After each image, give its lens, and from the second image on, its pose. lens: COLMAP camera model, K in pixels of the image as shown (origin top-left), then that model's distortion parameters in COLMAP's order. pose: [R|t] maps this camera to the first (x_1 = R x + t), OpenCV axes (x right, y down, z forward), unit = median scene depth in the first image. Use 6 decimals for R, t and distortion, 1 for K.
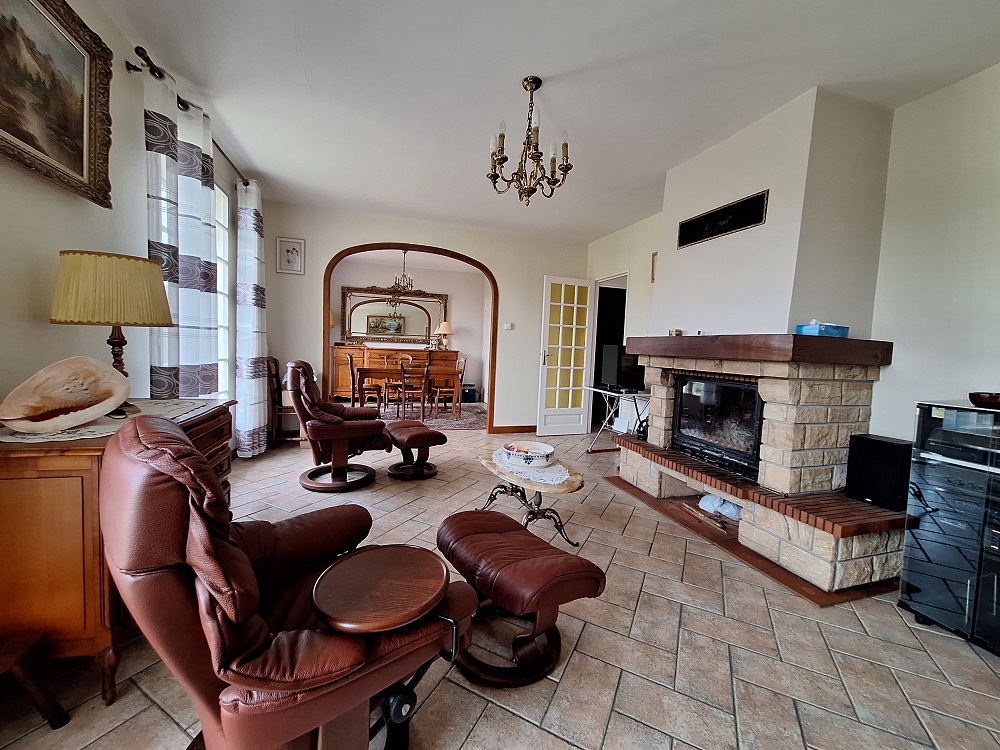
lens RADIAL K [[395.5, 0, 497.9], [0, 395.5, 374.5], [0, 0, 1]] dist [-0.008260, -0.000332]
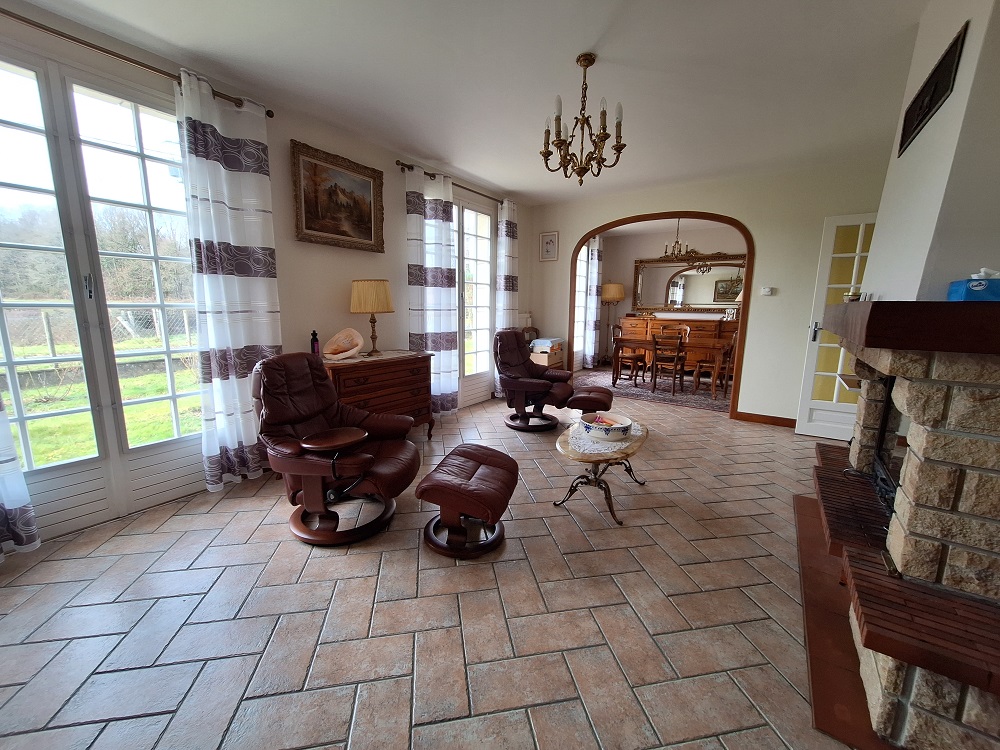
lens RADIAL K [[395.5, 0, 492.9], [0, 395.5, 374.2], [0, 0, 1]] dist [-0.008260, -0.000332]
pose [[0.603169, 0.102572, -0.790991, 0.511848], [-0.039788, 0.994331, 0.098600, -0.016777], [0.796621, -0.028000, 0.603831, 0.108417]]
